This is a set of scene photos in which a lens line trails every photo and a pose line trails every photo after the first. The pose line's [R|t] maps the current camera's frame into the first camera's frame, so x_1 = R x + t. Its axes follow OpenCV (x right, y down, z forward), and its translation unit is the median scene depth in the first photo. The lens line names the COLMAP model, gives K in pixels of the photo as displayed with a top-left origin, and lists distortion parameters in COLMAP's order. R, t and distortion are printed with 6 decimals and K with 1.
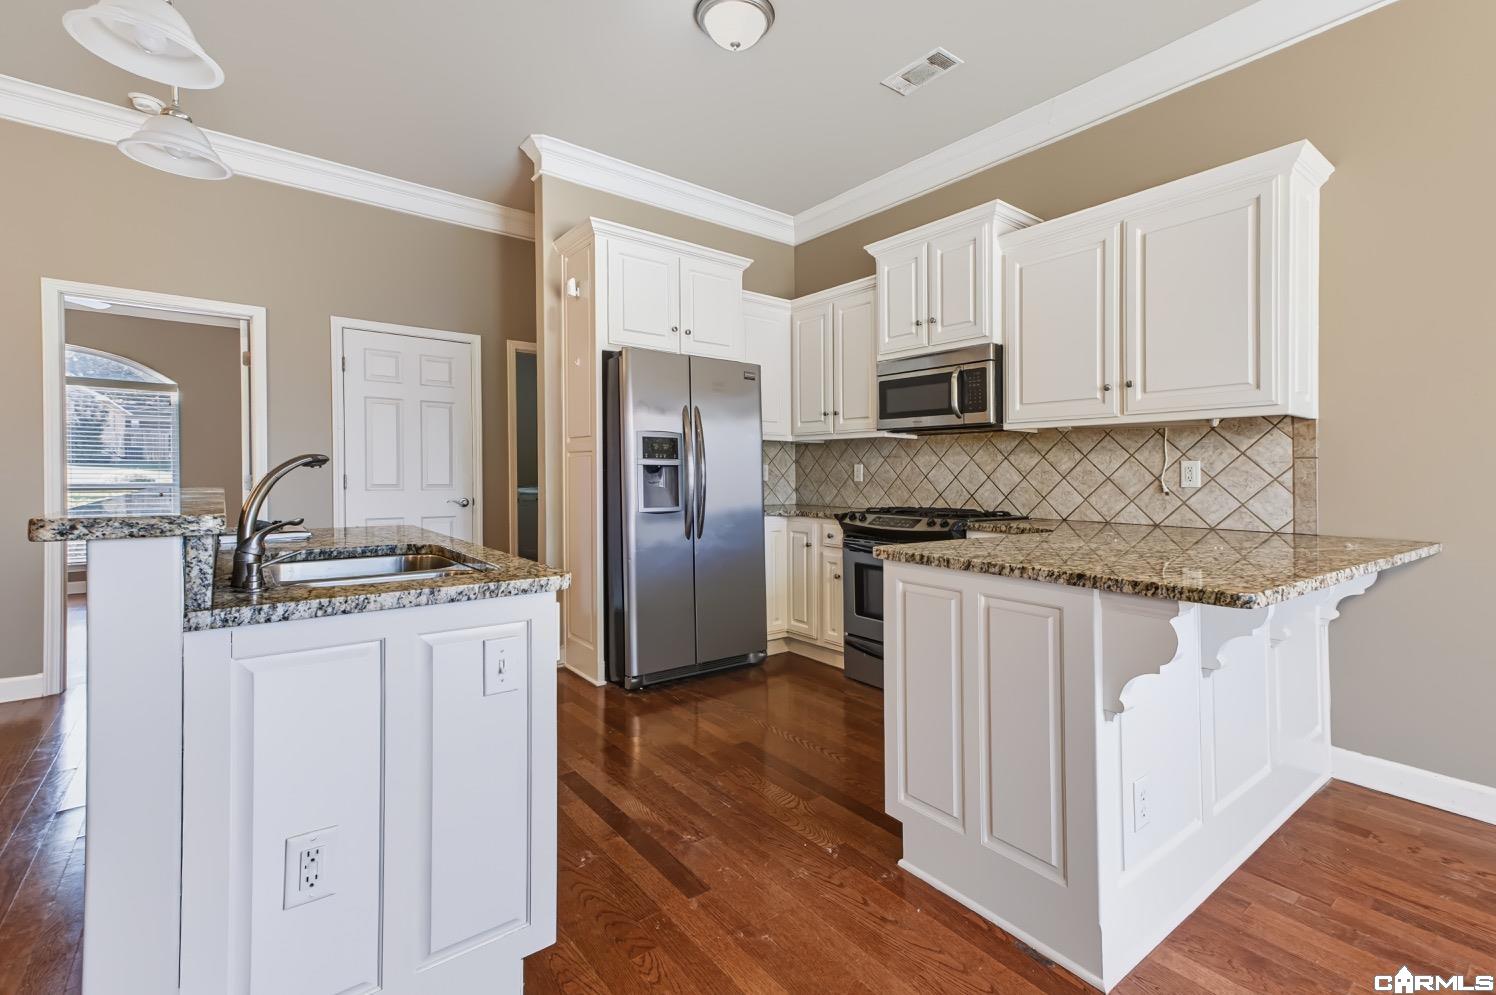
lens RADIAL K [[667.4, 0, 747.5], [0, 667.4, 474.3], [0, 0, 1]] dist [0.002587, 0.000560]
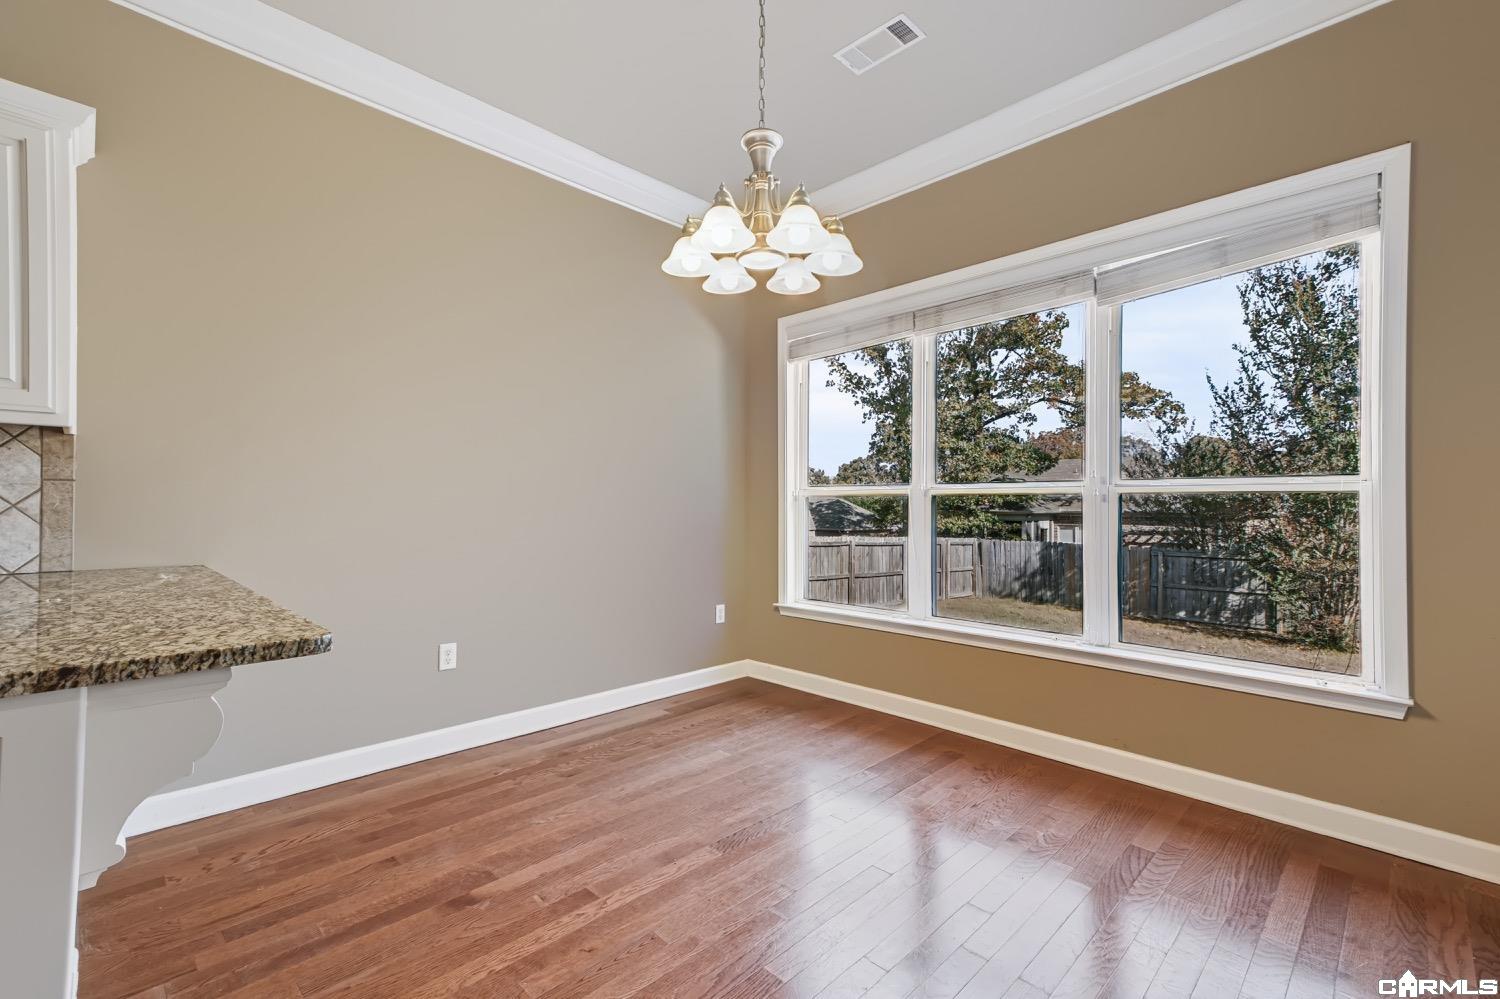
lens RADIAL K [[646.4, 0, 750.7], [0, 646.4, 487.5], [0, 0, 1]] dist [0.001840, 0.000502]
pose [[-0.155849, 0.020529, 0.987567, -0.098228], [-0.004781, 0.999757, -0.021537, -0.001689], [-0.987769, -0.008078, -0.155713, 0.273393]]
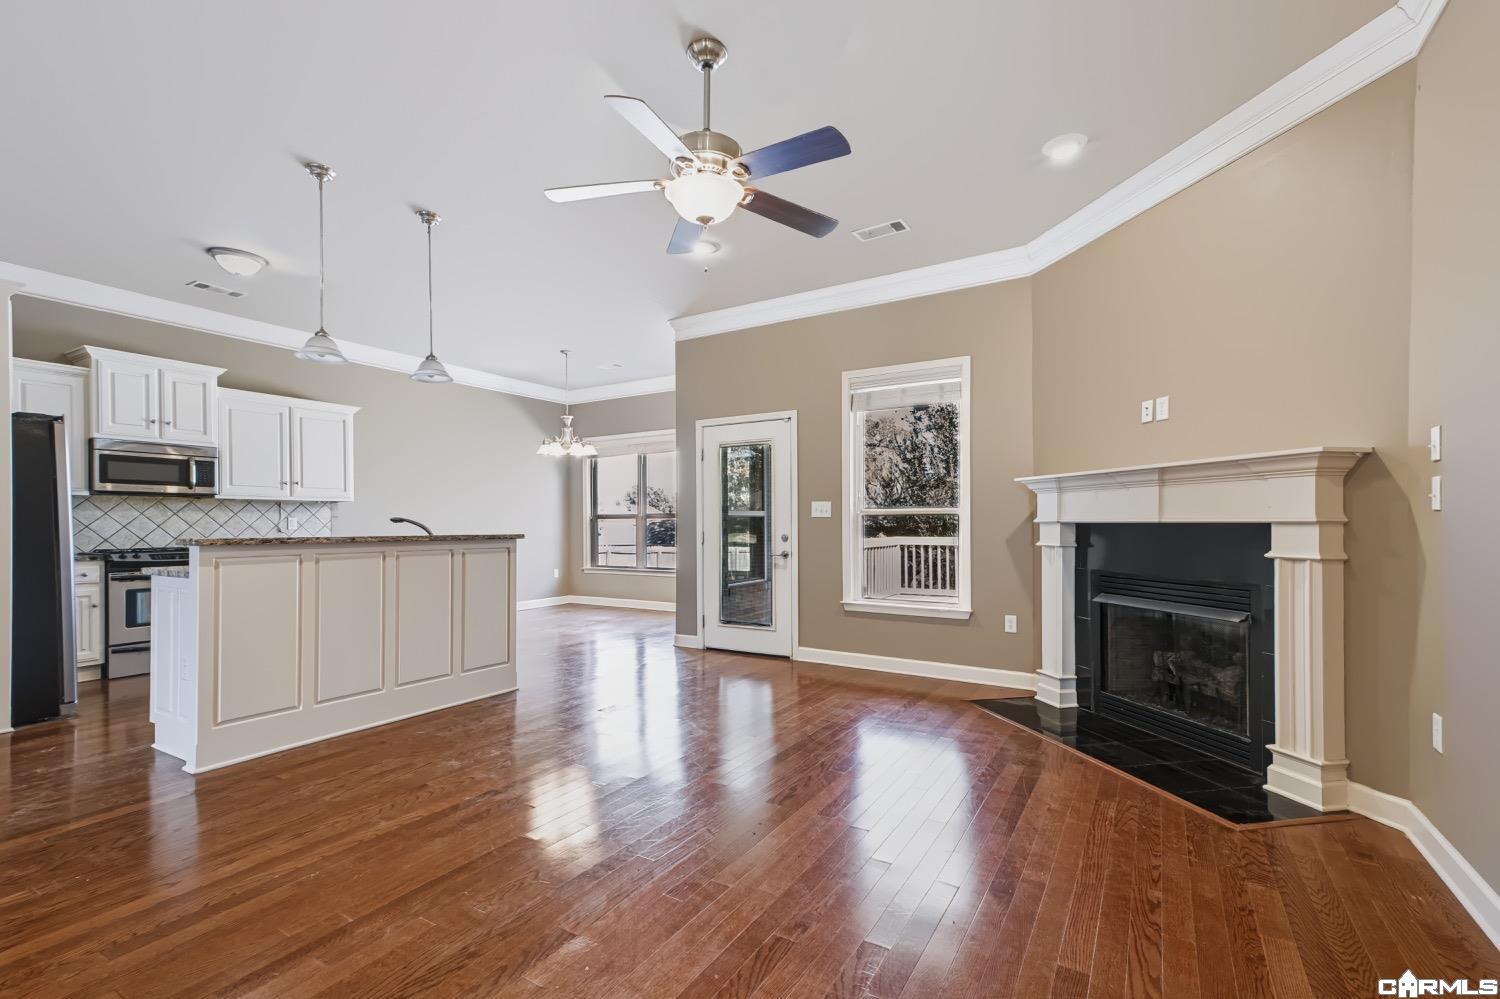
lens RADIAL K [[675.4, 0, 751.3], [0, 675.4, 520.4], [0, 0, 1]] dist [0.001003, 0.000142]
pose [[-0.368562, -0.000771, 0.929603, -2.241597], [0.001096, 0.999999, 0.001264, -0.013334], [-0.929602, 0.001485, -0.368561, 0.457470]]
